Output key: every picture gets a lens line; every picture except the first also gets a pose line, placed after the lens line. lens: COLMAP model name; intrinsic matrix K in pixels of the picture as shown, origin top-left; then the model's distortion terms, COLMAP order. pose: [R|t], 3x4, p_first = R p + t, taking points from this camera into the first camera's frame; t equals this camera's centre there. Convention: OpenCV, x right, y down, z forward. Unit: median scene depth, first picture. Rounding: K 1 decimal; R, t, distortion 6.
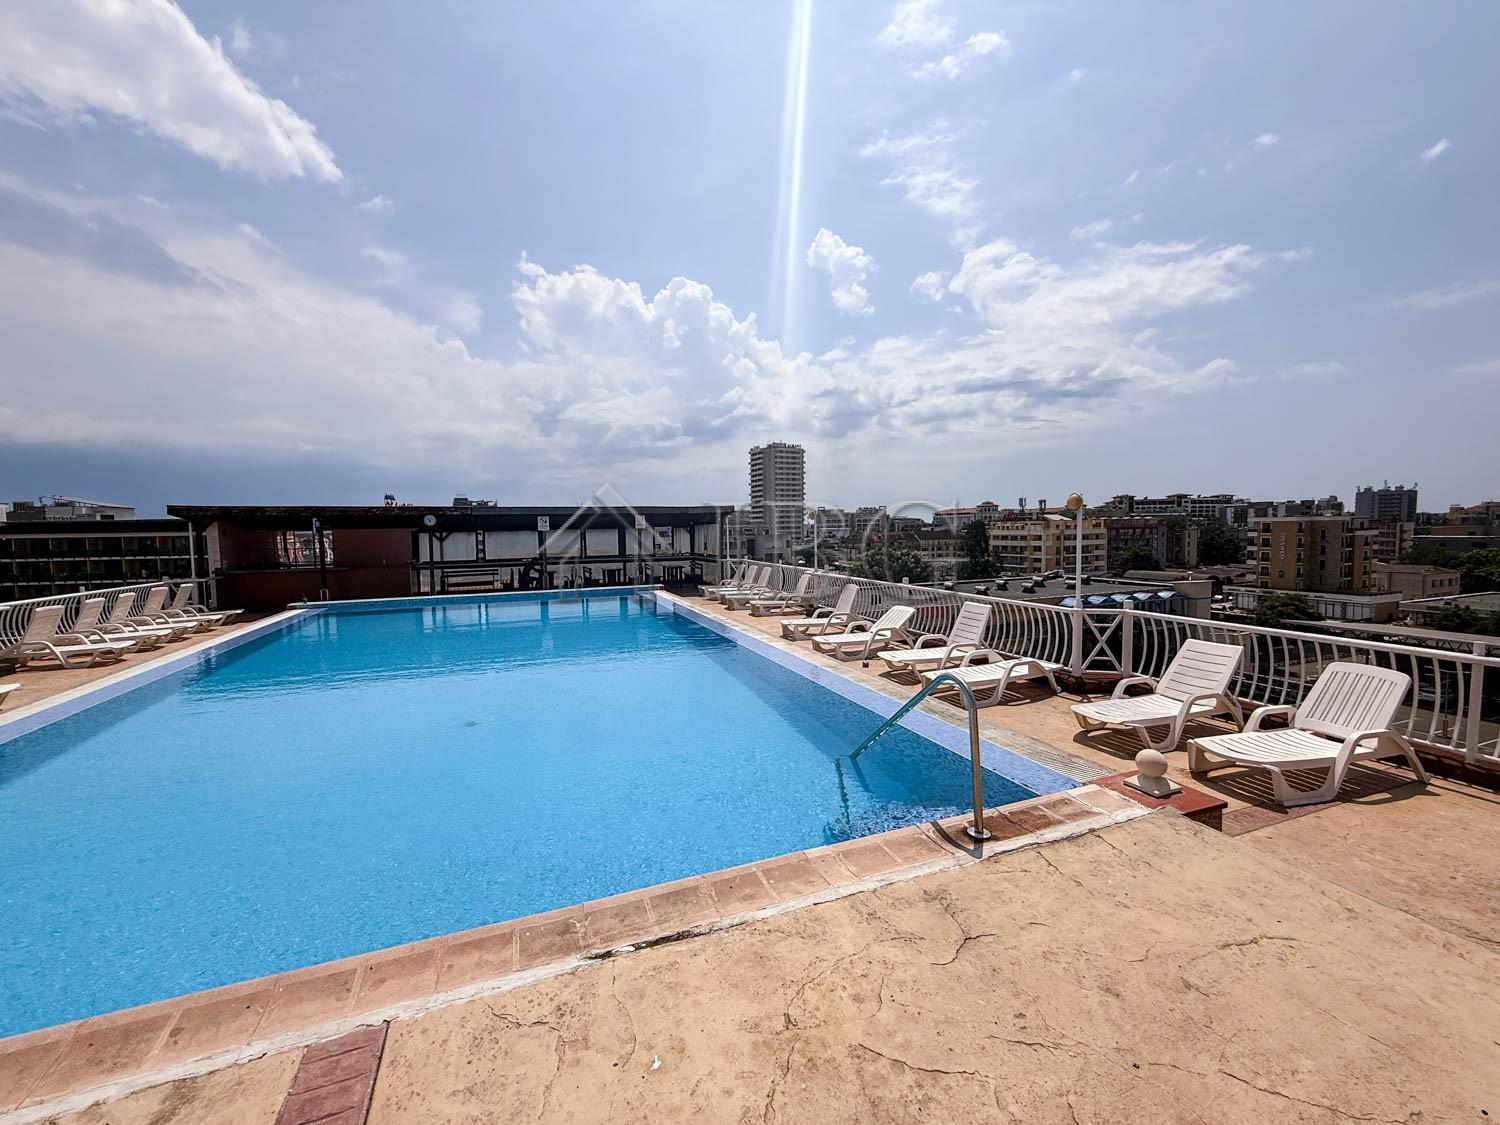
lens RADIAL K [[596.4, 0, 750.0], [0, 596.4, 562.5], [0, 0, 1]] dist [-0.000093, 0.000099]
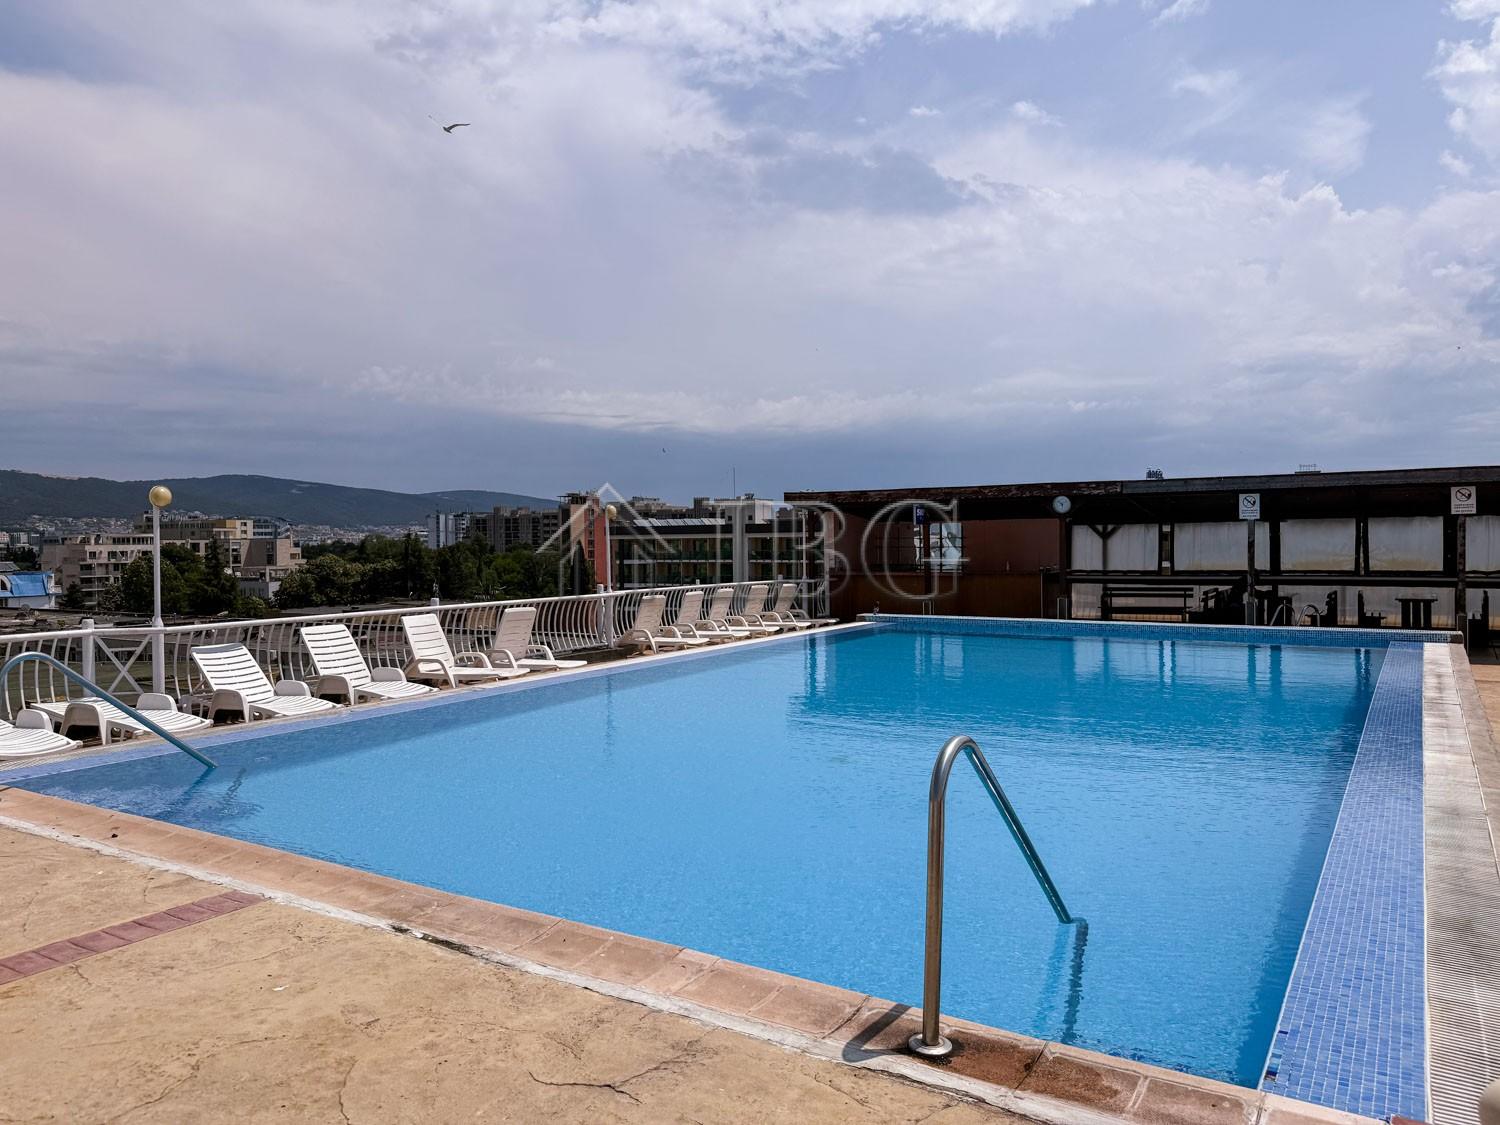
lens RADIAL K [[1073.5, 0, 750.0], [0, 1073.5, 562.5], [0, 0, 1]] dist [-0.006154, 0.000106]
pose [[0.587203, 0.024271, -0.809076, 0.158679], [-0.044183, 0.999021, -0.002098, 0.007290], [0.808233, 0.036980, 0.587701, 0.048764]]
